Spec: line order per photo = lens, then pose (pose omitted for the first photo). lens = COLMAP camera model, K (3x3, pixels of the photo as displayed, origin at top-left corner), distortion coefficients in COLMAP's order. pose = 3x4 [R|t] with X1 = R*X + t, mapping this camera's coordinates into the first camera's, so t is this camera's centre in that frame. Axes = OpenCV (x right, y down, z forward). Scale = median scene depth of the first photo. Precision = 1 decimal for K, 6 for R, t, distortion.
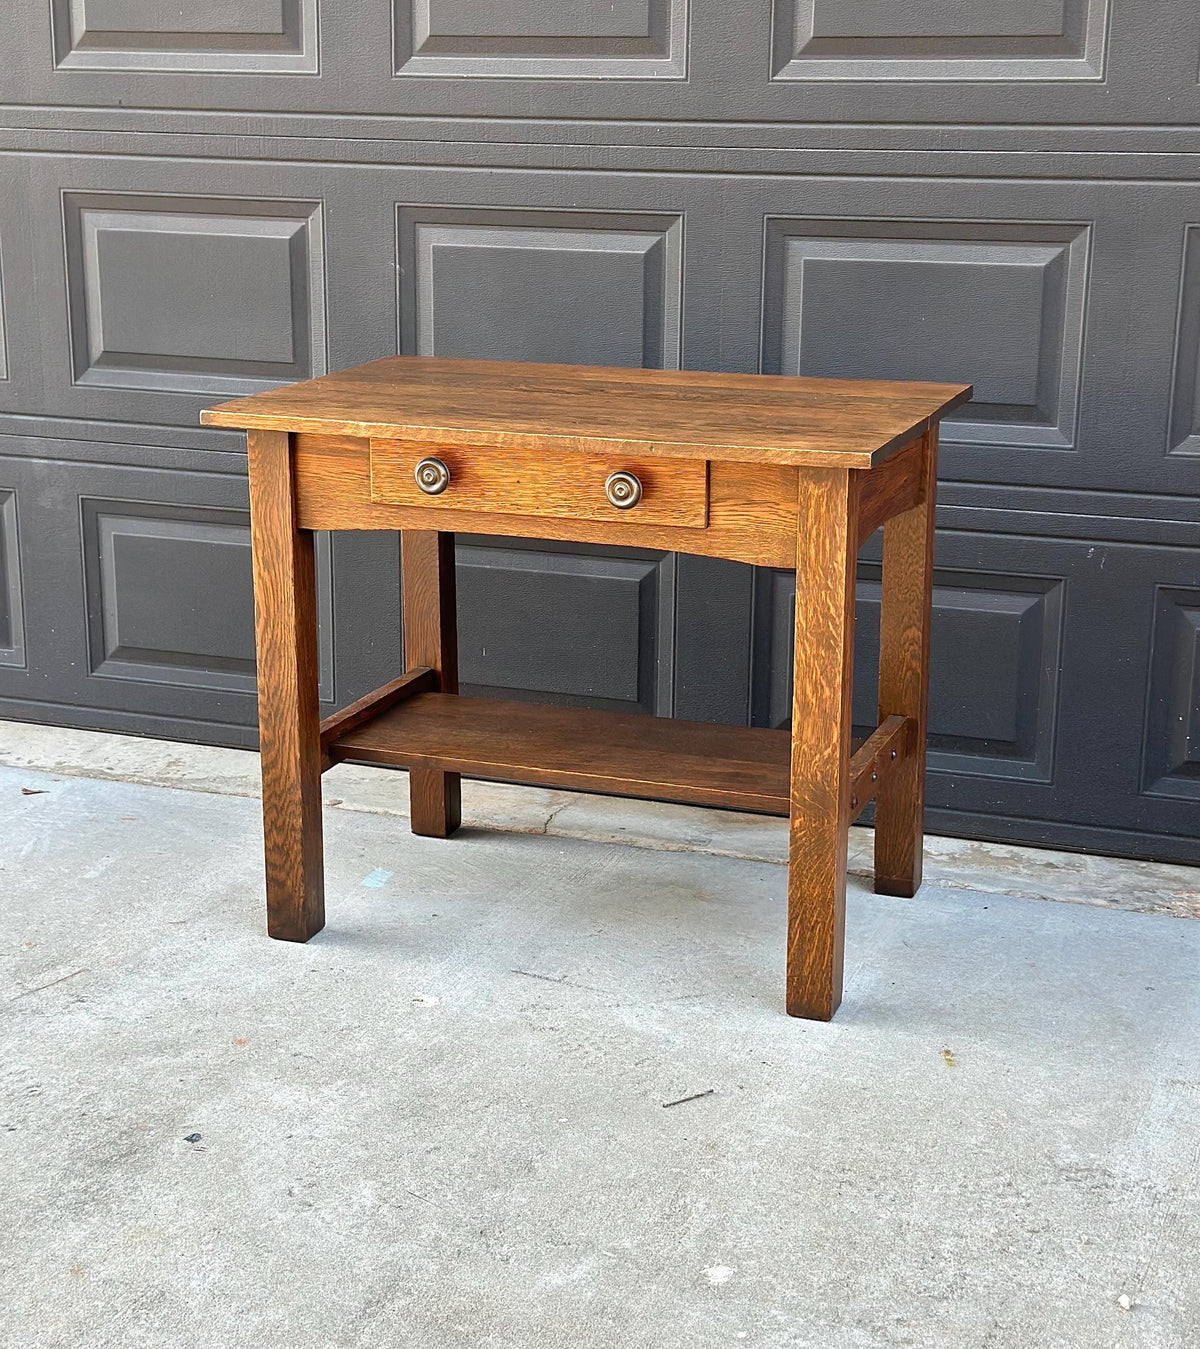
lens RADIAL K [[2230.6, 0, 618.6], [0, 2230.6, 679.6], [0, 0, 1]] dist [0.134728, 0.016390]
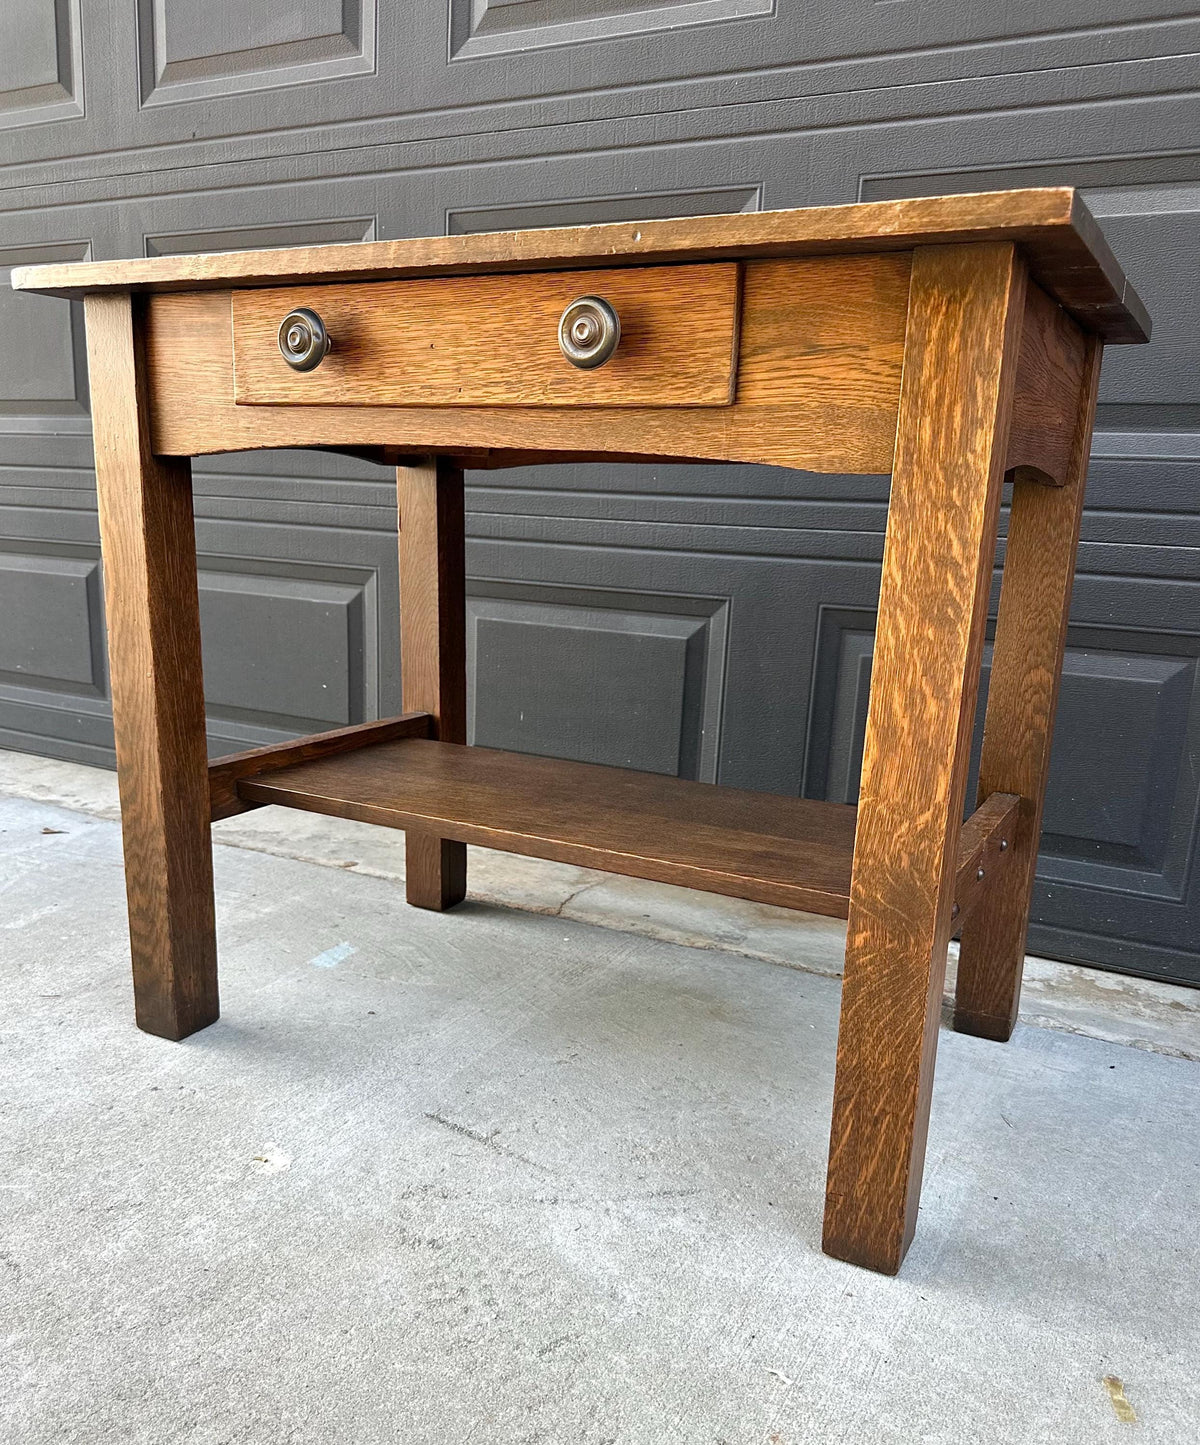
lens RADIAL K [[1176.3, 0, 601.5], [0, 1176.3, 804.2], [0, 0, 1]] dist [0.189980, -0.445138]
pose [[0.990140, 0.064023, -0.124592, 0.045200], [-0.065736, 0.997790, -0.009682, 0.033104], [0.123697, 0.017777, 0.992161, 0.621425]]
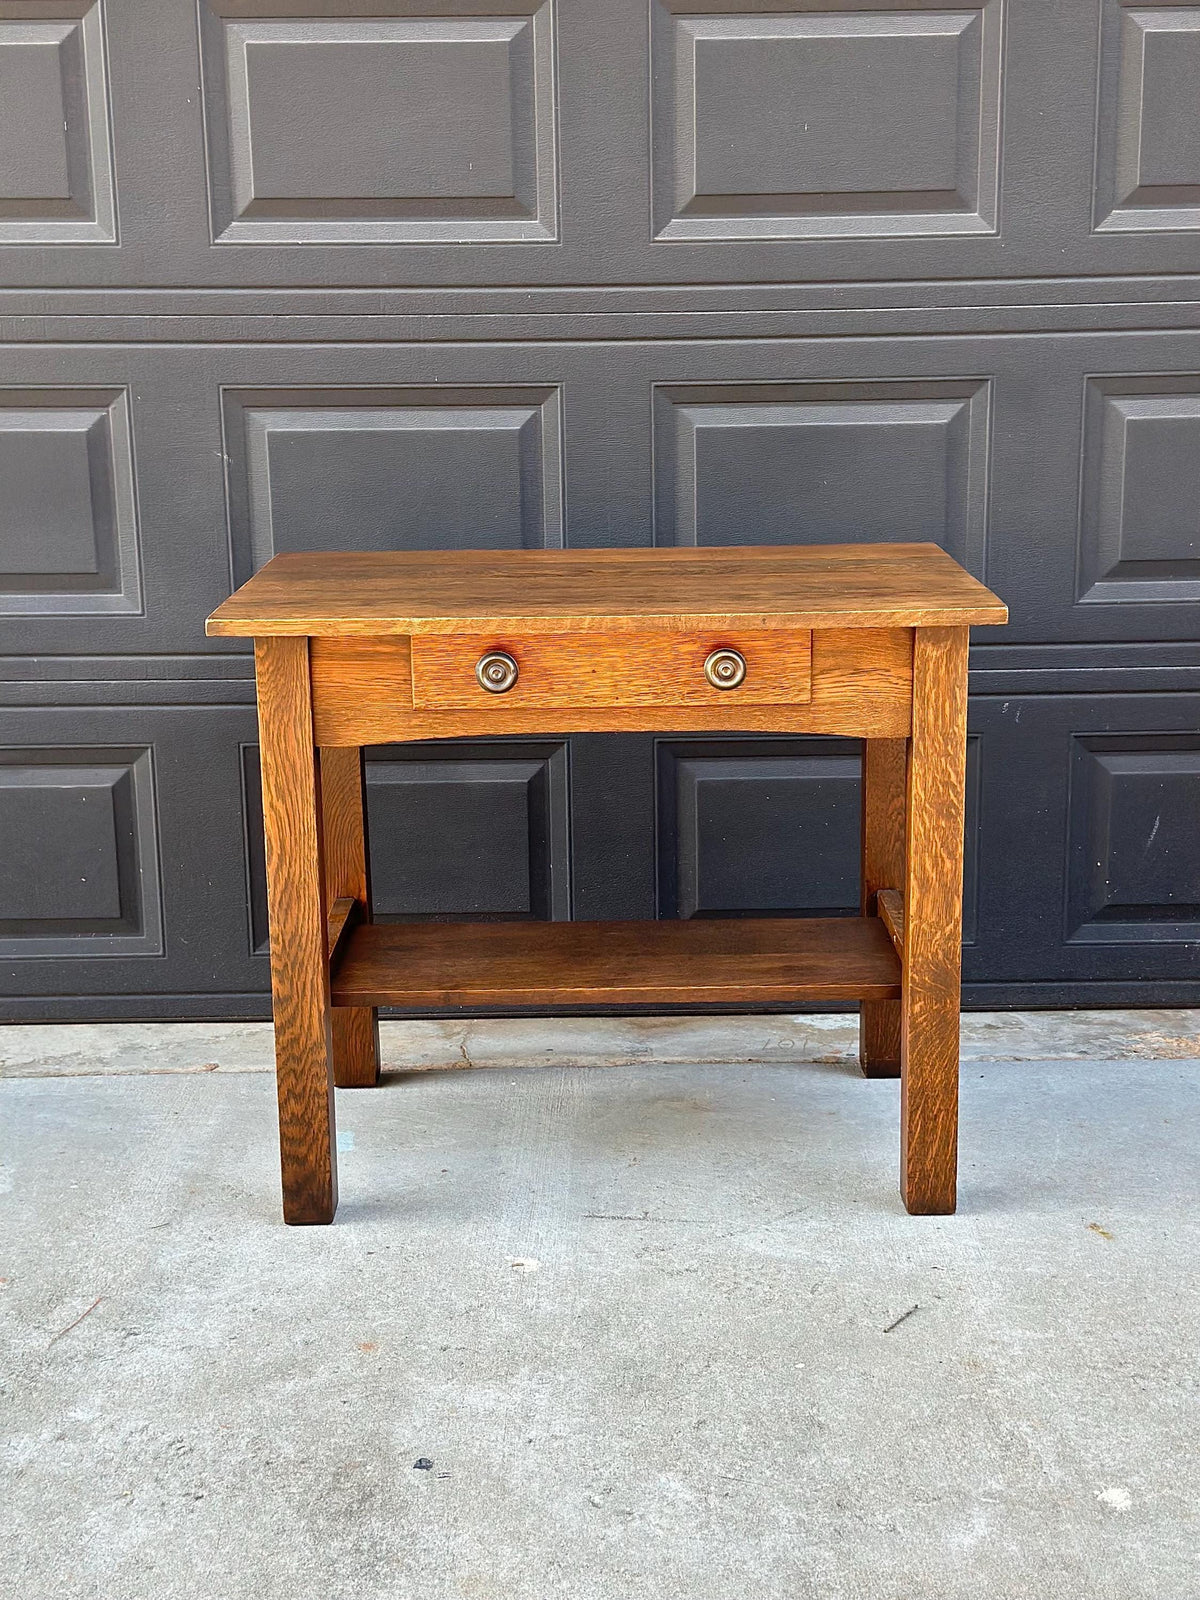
lens RADIAL K [[2234.7, 0, 620.8], [0, 2234.7, 811.4], [0, 0, 1]] dist [0.147217, -0.121221]
pose [[0.936866, -0.099187, 0.335328, -0.312405], [0.110742, 0.993729, -0.015464, -0.015478], [-0.331691, 0.051622, 0.941975, 0.134101]]
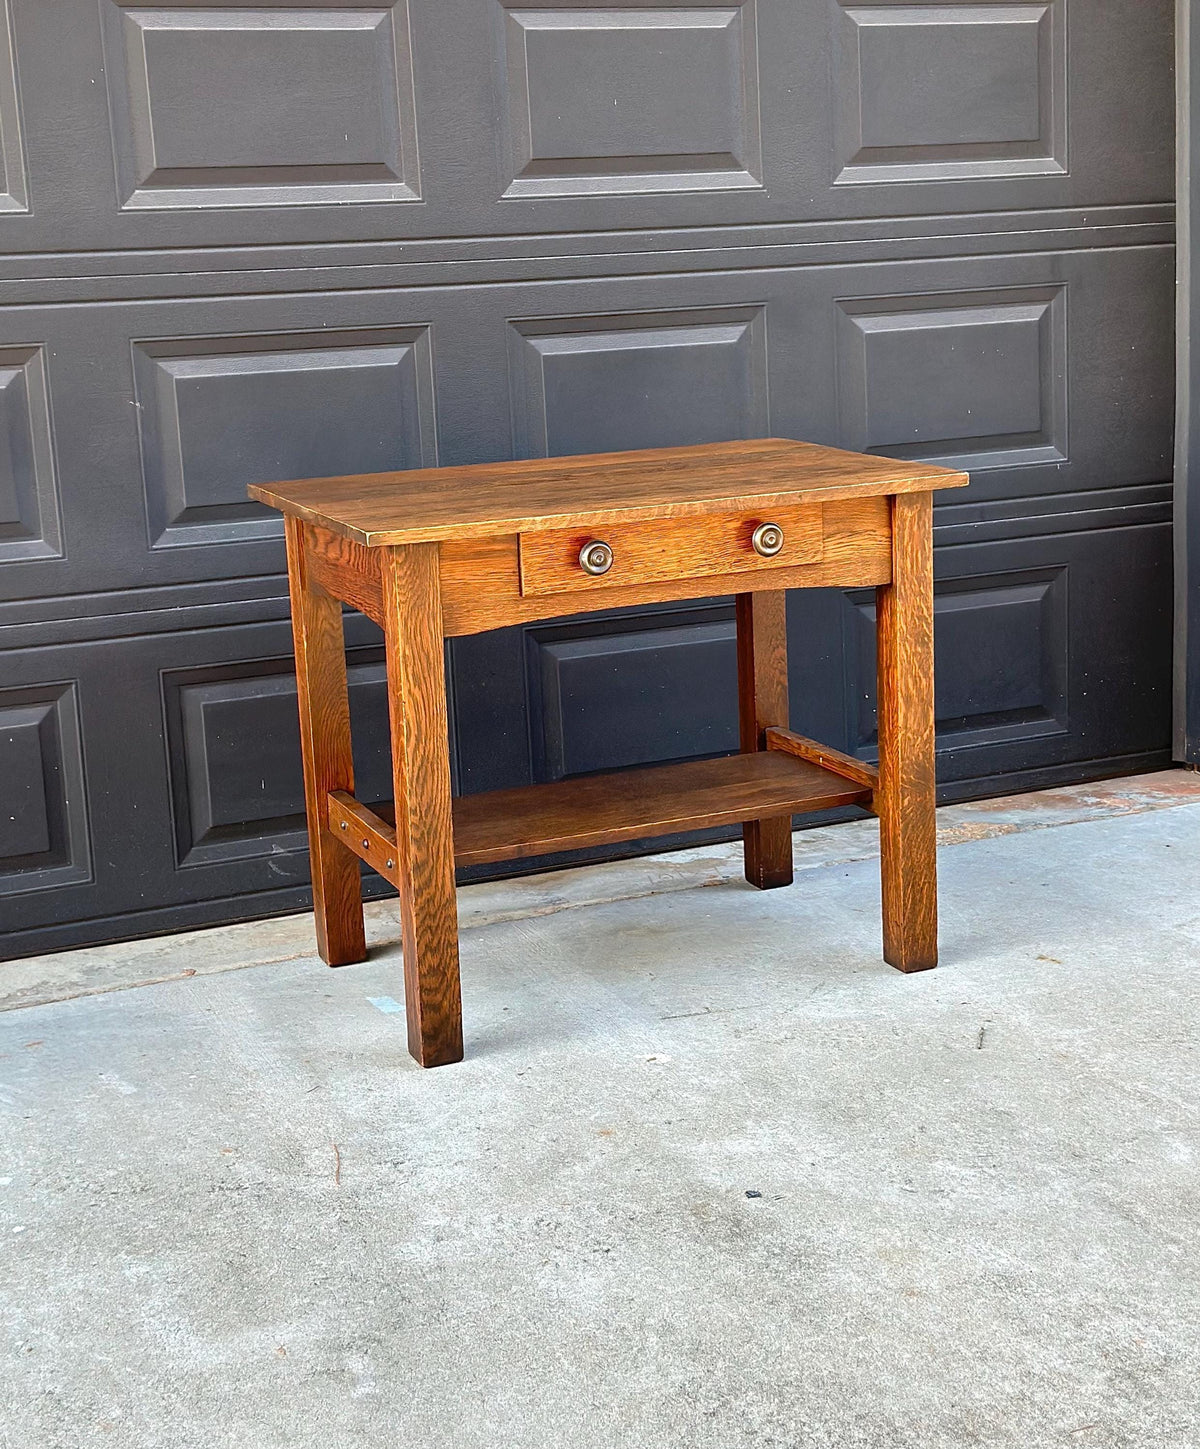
lens RADIAL K [[2257.5, 0, 615.6], [0, 2257.5, 639.7], [0, 0, 1]] dist [0.119957, 0.108504]
pose [[0.721254, -0.166188, 0.672439, -0.731213], [0.226004, 0.974125, -0.001664, -0.045461], [-0.654763, 0.153175, 0.740151, 0.193414]]
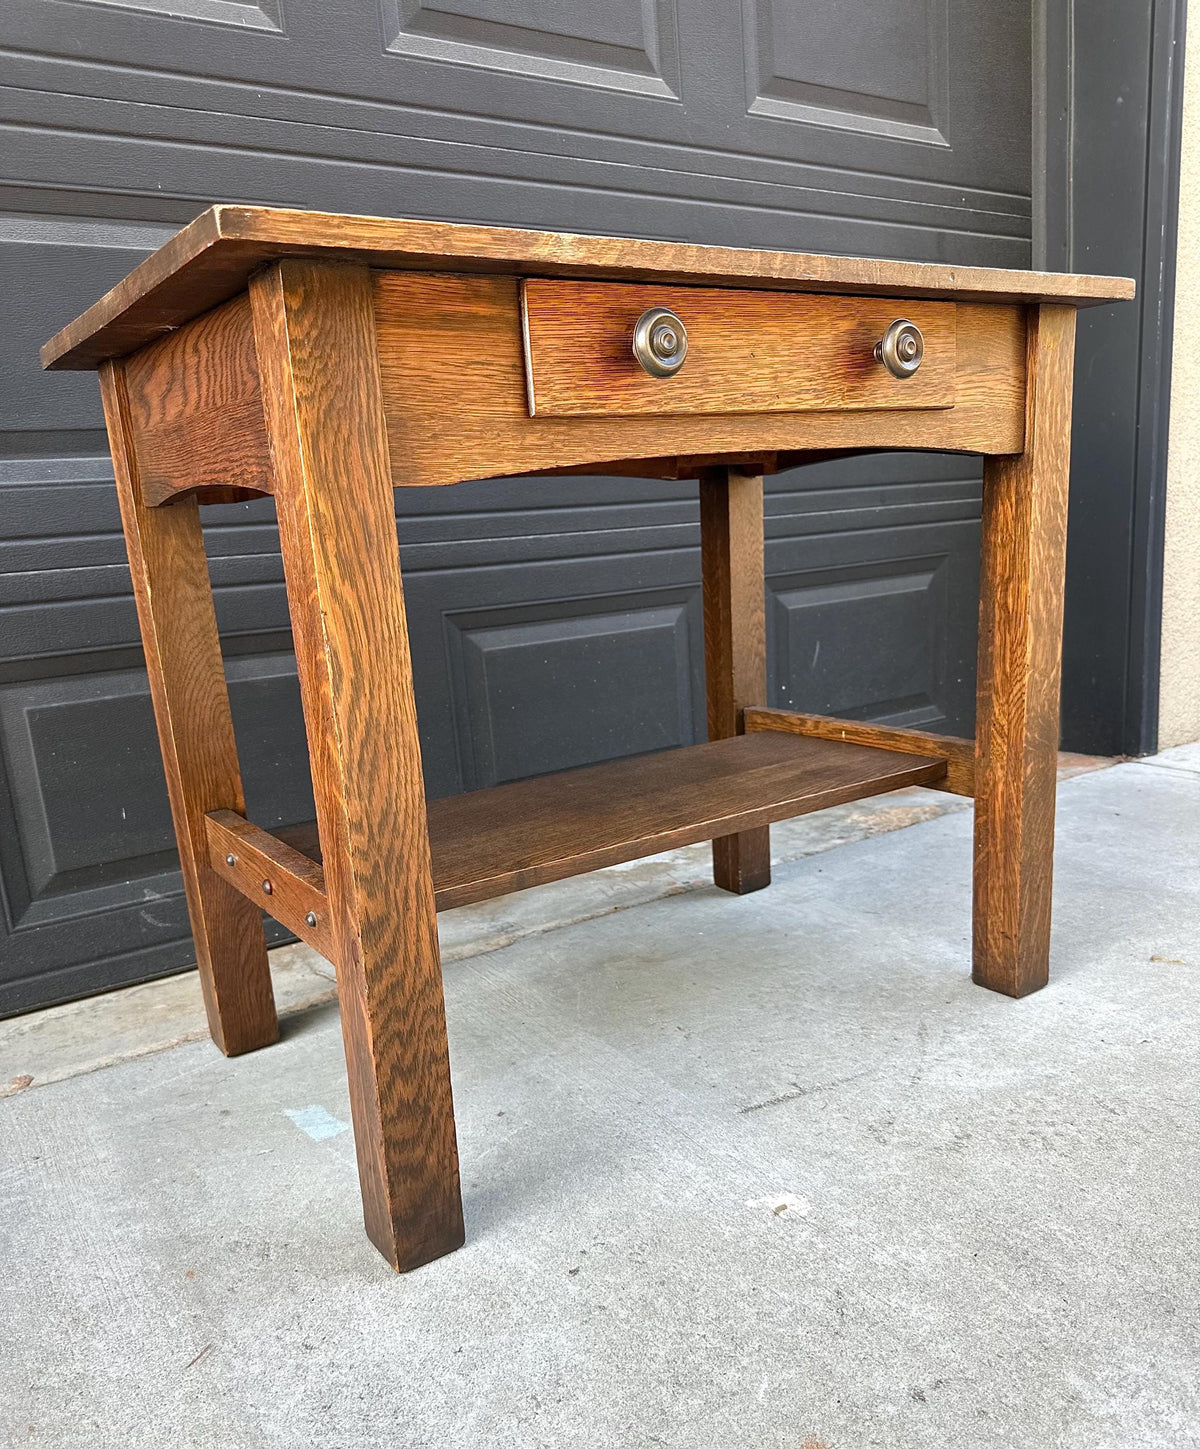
lens RADIAL K [[1126.4, 0, 590.2], [0, 1126.4, 795.9], [0, 0, 1]] dist [0.170434, -0.382995]
pose [[0.586496, -0.240749, 0.773345, -0.321031], [0.279181, 0.956379, 0.086002, -0.009022], [-0.760316, 0.165464, 0.628125, 0.774608]]
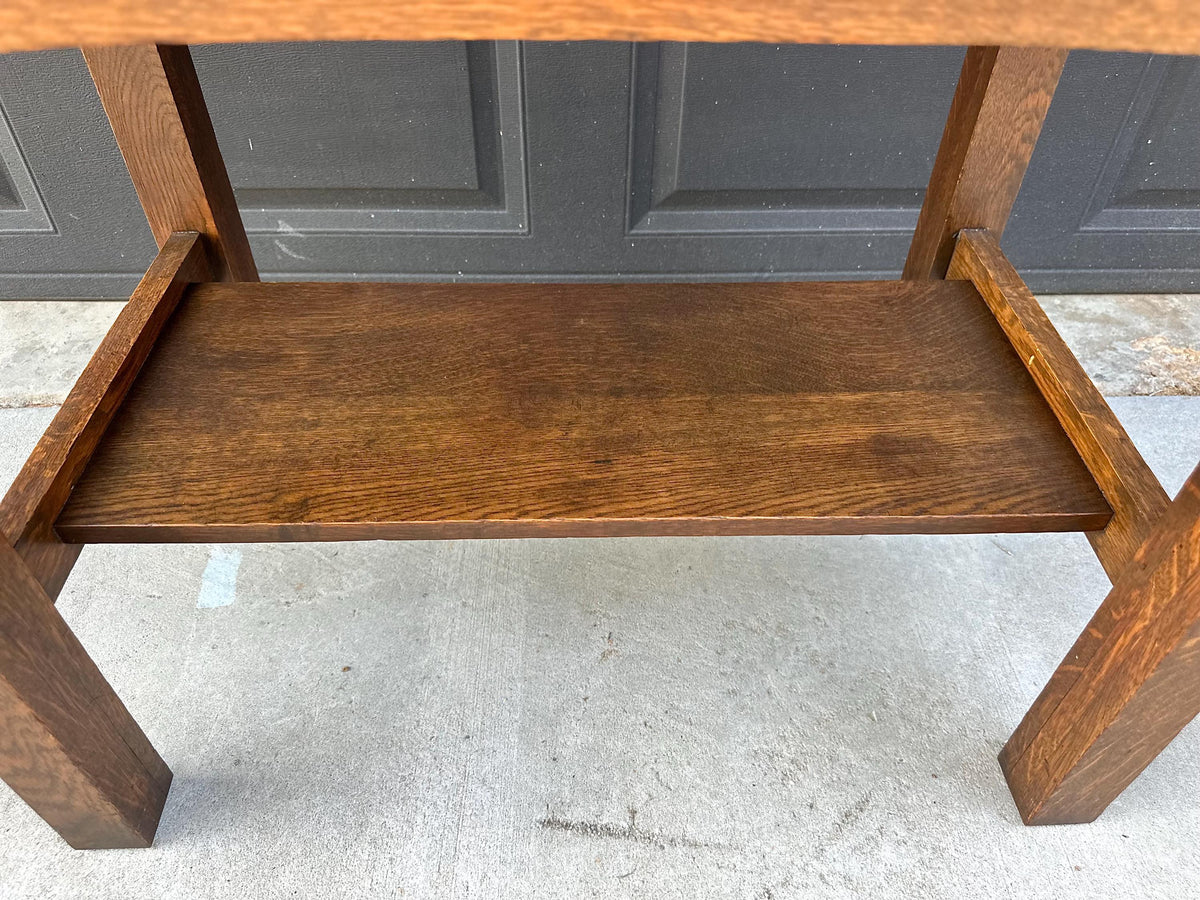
lens RADIAL K [[857.4, 0, 605.3], [0, 857.4, 454.8], [0, 0, 1]] dist [0.065085, -0.116106]
pose [[0.926343, -0.252559, 0.279469, -0.069615], [0.087401, 0.865789, 0.492717, -0.065029], [-0.366401, -0.431999, 0.824092, 0.825352]]
